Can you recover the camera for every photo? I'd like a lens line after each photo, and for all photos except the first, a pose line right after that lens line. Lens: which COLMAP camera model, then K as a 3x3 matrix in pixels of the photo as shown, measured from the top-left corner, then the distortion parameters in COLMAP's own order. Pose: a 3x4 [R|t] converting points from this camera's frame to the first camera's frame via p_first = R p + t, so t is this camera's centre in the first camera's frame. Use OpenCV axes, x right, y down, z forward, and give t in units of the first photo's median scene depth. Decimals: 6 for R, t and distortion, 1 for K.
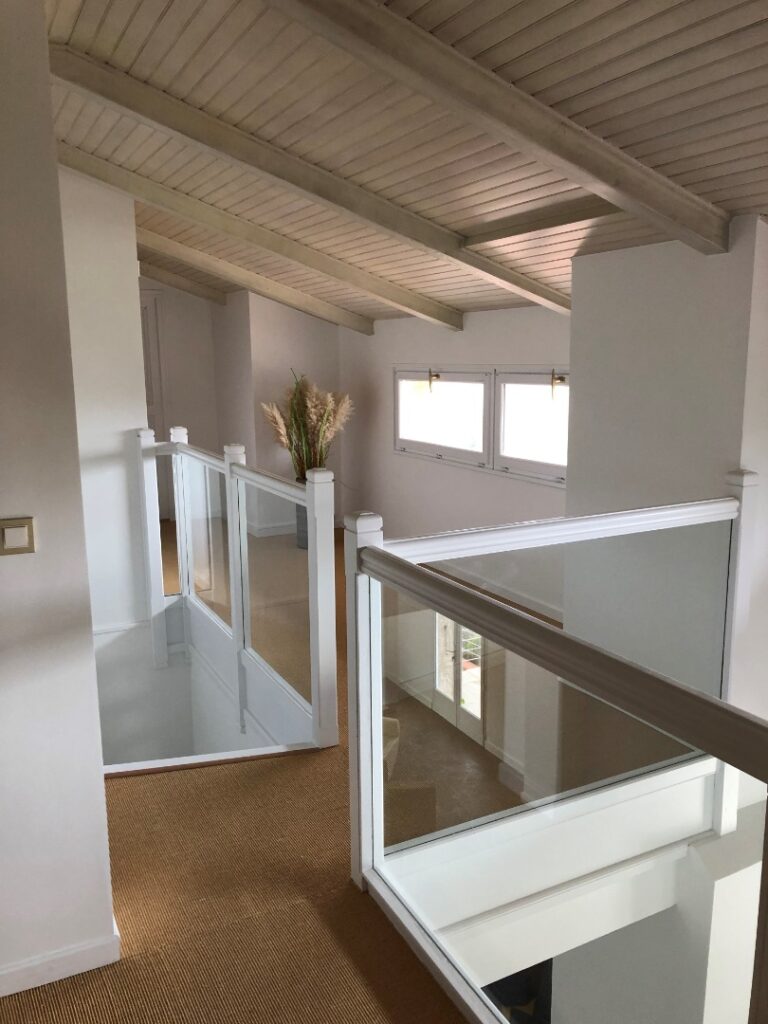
lens RADIAL K [[838.6, 0, 388.7], [0, 838.6, 504.0], [0, 0, 1]] dist [0.091375, -0.127077]
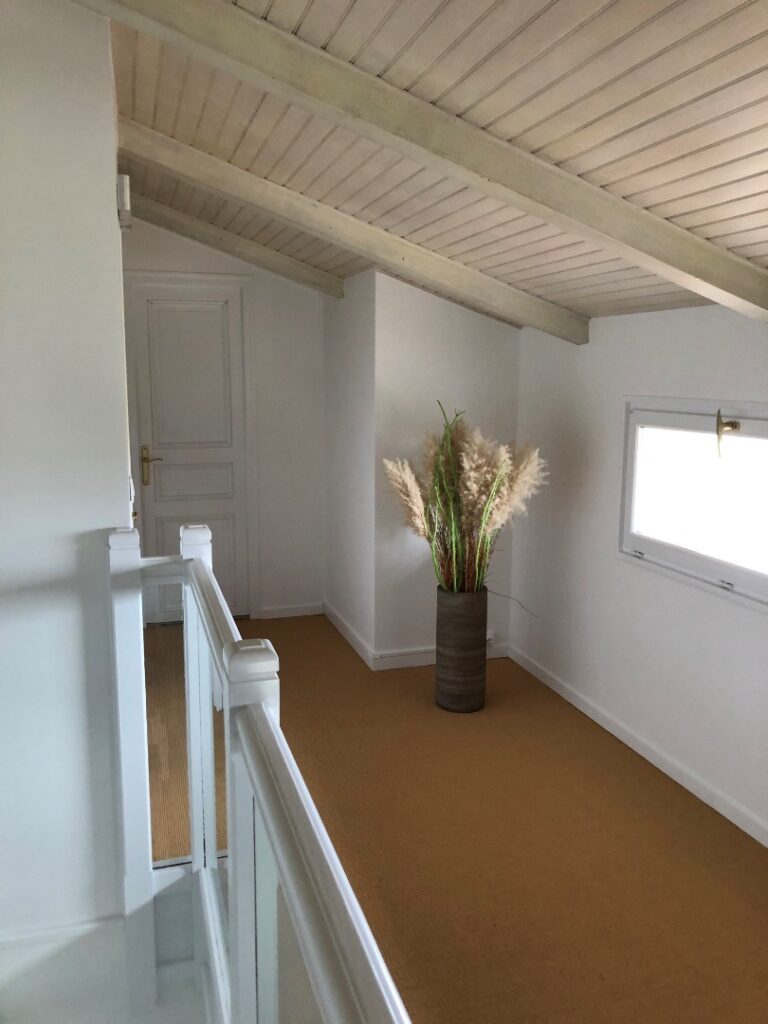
lens RADIAL K [[838.6, 0, 388.7], [0, 838.6, 504.0], [0, 0, 1]] dist [0.091375, -0.127077]
pose [[0.983890, 0.045319, -0.172937, -0.047304], [-0.048751, 0.998688, -0.015647, -0.080444], [0.172002, 0.023826, 0.984809, 0.435668]]
